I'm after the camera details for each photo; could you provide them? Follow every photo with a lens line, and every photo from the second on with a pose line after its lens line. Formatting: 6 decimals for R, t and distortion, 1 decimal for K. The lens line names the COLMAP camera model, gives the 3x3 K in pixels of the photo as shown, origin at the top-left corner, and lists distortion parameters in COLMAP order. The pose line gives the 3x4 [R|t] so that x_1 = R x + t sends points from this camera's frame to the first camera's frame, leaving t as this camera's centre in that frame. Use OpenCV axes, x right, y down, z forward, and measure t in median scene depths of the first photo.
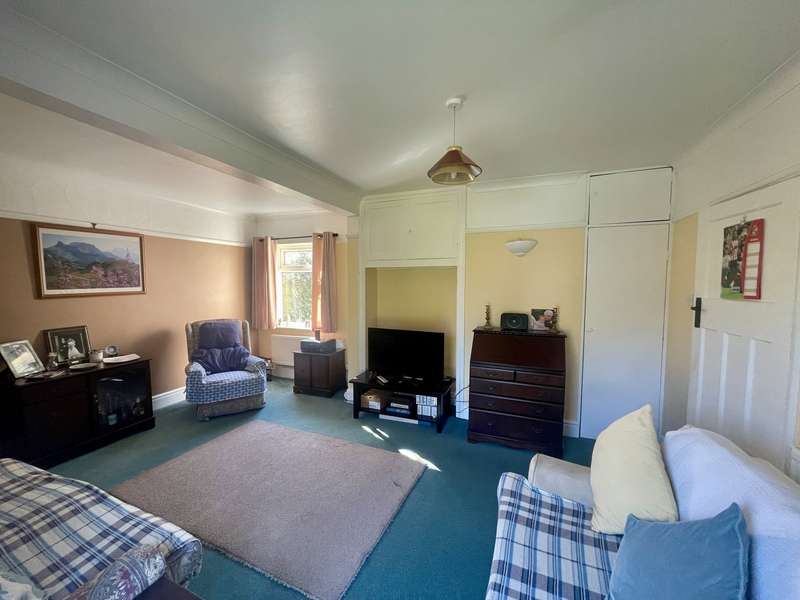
lens RADIAL K [[322.4, 0, 397.6], [0, 322.4, 301.6], [0, 0, 1]] dist [0.000105, -0.000054]
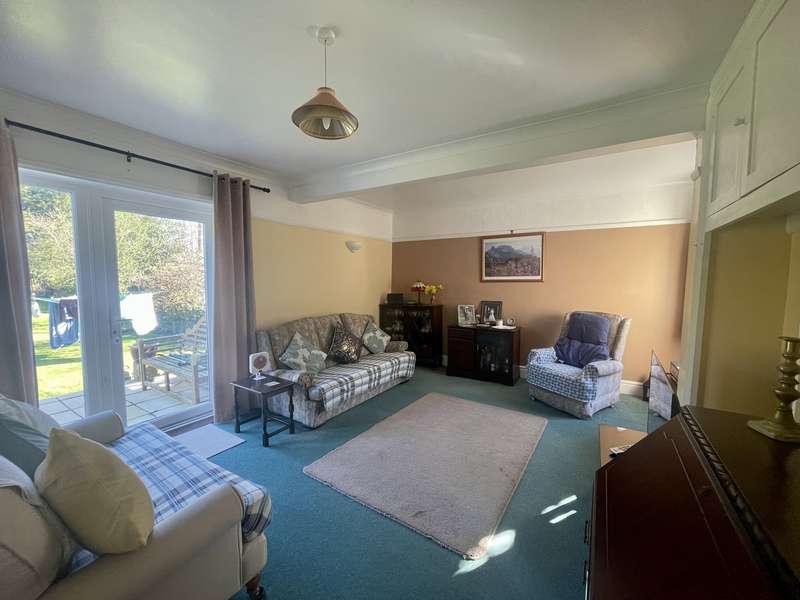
lens RADIAL K [[322.4, 0, 397.6], [0, 322.4, 301.6], [0, 0, 1]] dist [0.000105, -0.000054]
pose [[-0.172778, 0.066863, -0.982689, 0.557155], [-0.070237, 0.994317, 0.080003, -0.009746], [0.982453, 0.082844, -0.167100, 0.767720]]
